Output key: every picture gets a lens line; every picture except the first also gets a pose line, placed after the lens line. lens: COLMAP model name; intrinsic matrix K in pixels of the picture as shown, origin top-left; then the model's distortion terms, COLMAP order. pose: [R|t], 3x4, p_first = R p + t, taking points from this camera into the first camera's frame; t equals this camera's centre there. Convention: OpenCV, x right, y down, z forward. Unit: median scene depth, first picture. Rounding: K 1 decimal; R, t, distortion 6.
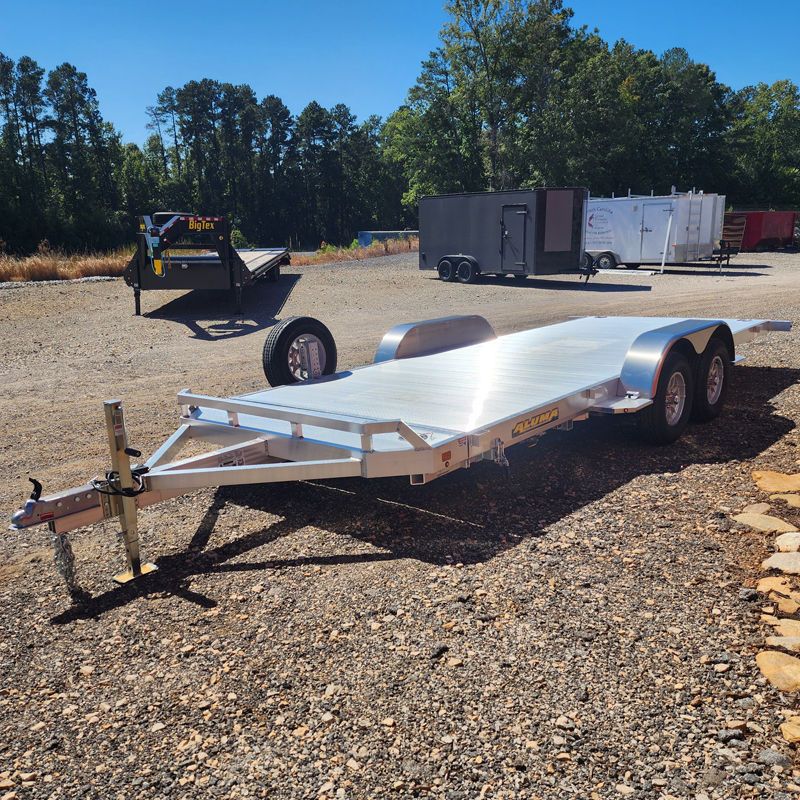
lens RADIAL K [[725.7, 0, 400.0], [0, 725.7, 387.2], [0, 0, 1]] dist [0.090728, -0.100000]
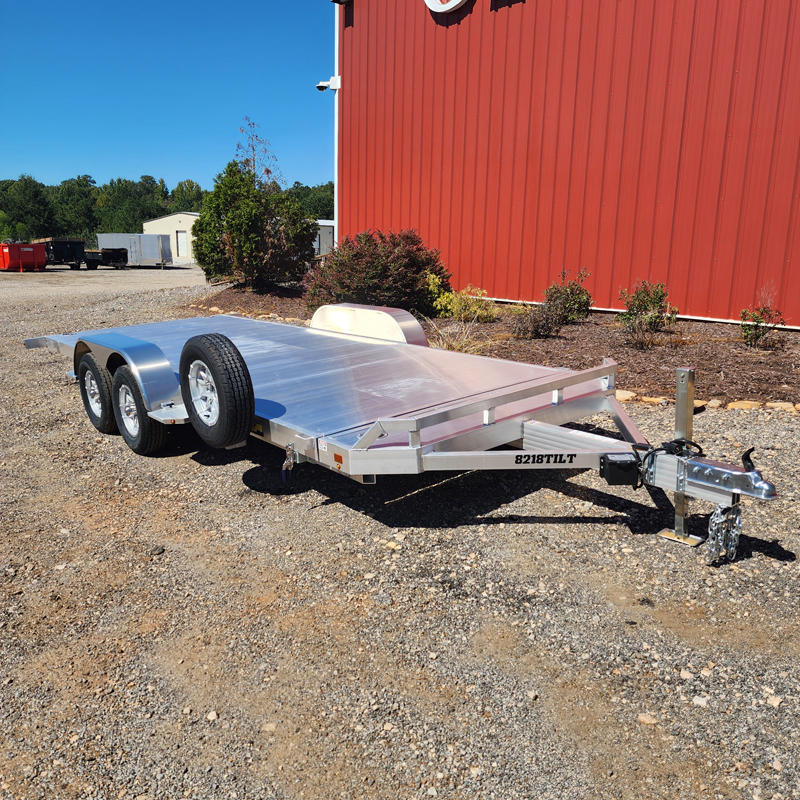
lens RADIAL K [[725.7, 0, 400.0], [0, 725.7, 387.2], [0, 0, 1]] dist [0.090728, -0.100000]
pose [[0.163296, -0.180692, 0.969889, -0.251664], [0.223414, 0.964319, 0.142039, -0.032810], [-0.960948, 0.193493, 0.197839, 0.207176]]
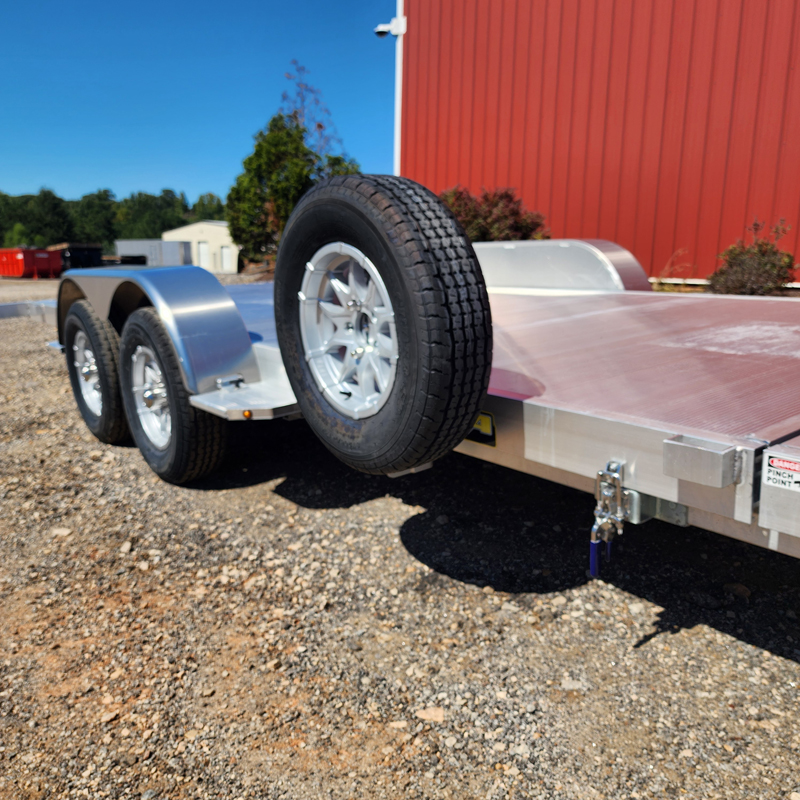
lens RADIAL K [[742.6, 0, 400.0], [0, 742.6, 400.0], [0, 0, 1]] dist [0.099841, -0.165127]
pose [[0.192059, -0.170694, 0.966425, -0.129623], [0.224151, 0.966357, 0.126136, -0.014557], [-0.955442, 0.192399, 0.223859, 0.285440]]
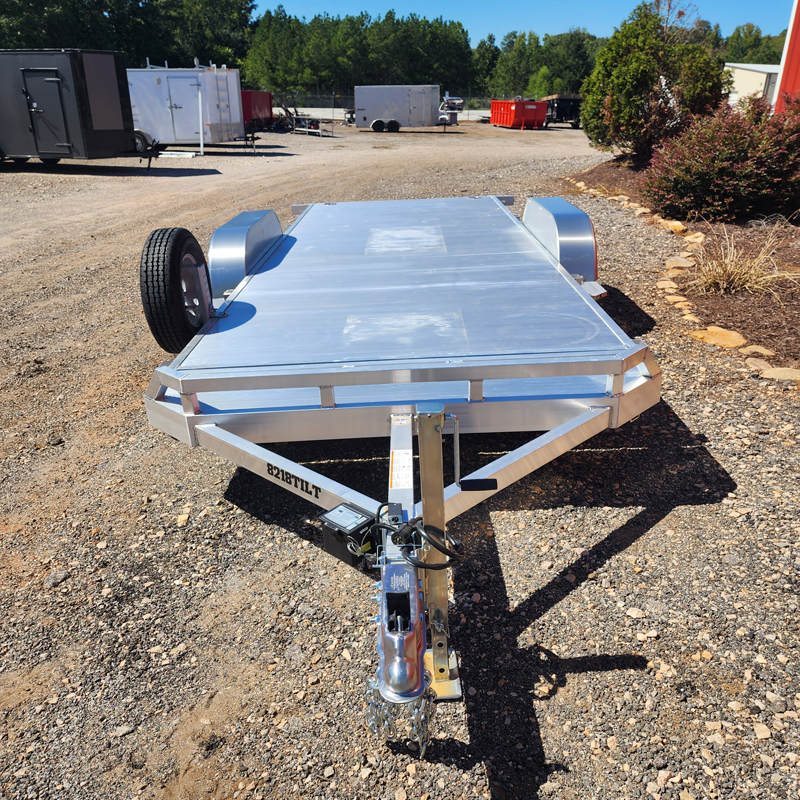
lens RADIAL K [[725.7, 0, 400.0], [0, 725.7, 387.2], [0, 0, 1]] dist [0.090728, -0.100000]
pose [[0.751646, -0.224586, 0.620153, -0.129836], [0.129030, 0.972144, 0.195669, -0.018624], [-0.646823, -0.067056, 0.759686, 0.105138]]
